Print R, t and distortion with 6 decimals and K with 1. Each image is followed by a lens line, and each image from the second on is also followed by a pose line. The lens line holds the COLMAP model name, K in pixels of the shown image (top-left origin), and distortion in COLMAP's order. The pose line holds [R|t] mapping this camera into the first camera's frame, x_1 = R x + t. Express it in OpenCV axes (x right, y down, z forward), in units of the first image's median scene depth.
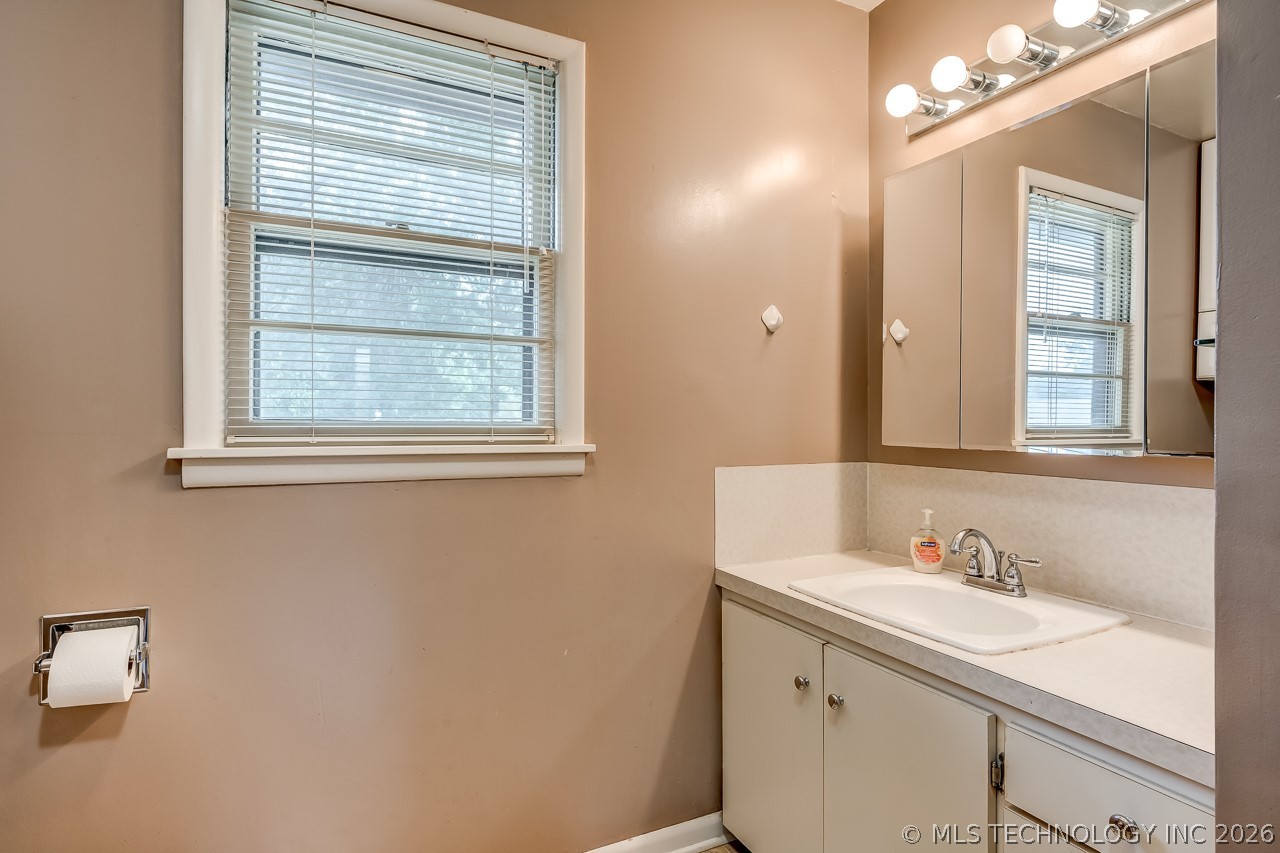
lens RADIAL K [[663.0, 0, 641.5], [0, 663.0, 422.2], [0, 0, 1]] dist [-0.003748, 0.001596]
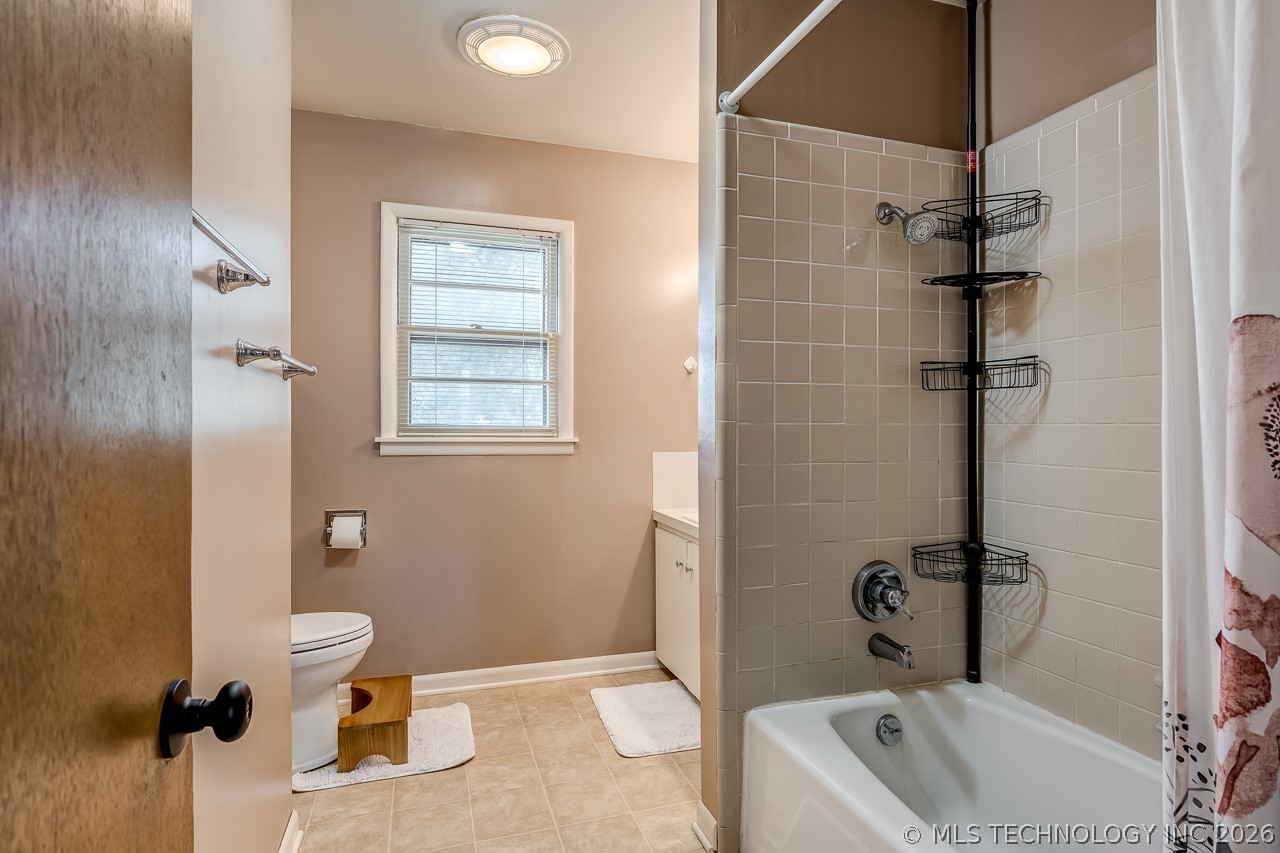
lens RADIAL K [[663.0, 0, 638.9], [0, 663.0, 426.6], [0, 0, 1]] dist [-0.003748, 0.001596]
pose [[0.986434, -0.002783, -0.164136, 0.406540], [0.001664, 0.999974, -0.006952, 0.015528], [0.164151, 0.006585, 0.986413, -0.813184]]
